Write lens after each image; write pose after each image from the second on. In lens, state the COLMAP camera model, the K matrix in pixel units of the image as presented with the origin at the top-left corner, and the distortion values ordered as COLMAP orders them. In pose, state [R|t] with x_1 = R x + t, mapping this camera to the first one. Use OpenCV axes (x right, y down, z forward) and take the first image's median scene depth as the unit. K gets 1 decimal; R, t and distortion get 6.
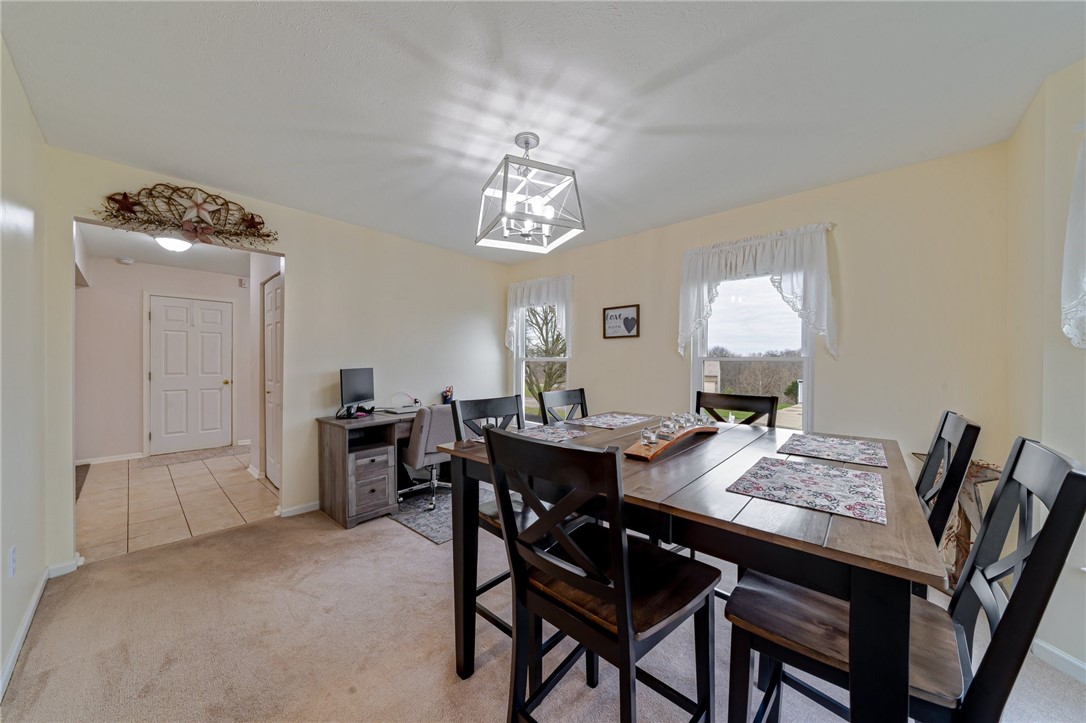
lens RADIAL K [[374.8, 0, 539.6], [0, 374.8, 360.4], [0, 0, 1]] dist [-0.003424, -0.000657]
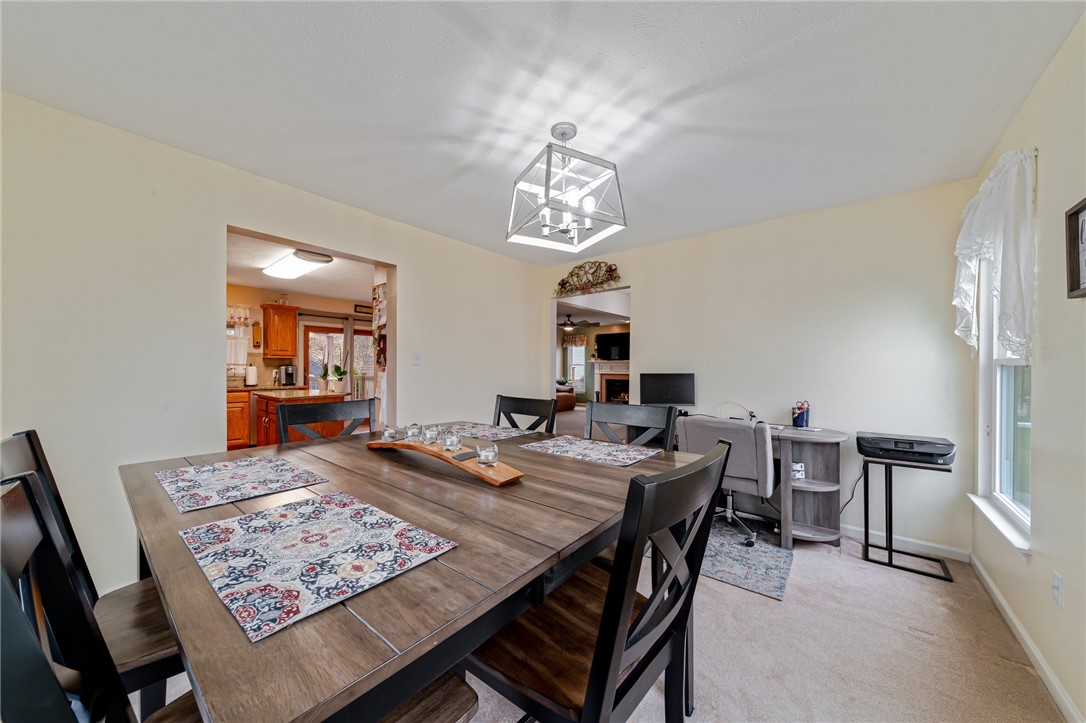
lens RADIAL K [[379.4, 0, 538.7], [0, 379.4, 370.3], [0, 0, 1]] dist [0.002537, 0.000005]
pose [[0.050091, 0.000562, -0.998744, 0.907623], [0.002287, 0.999997, 0.000678, 0.015424], [0.998742, -0.002319, 0.050090, 0.871538]]
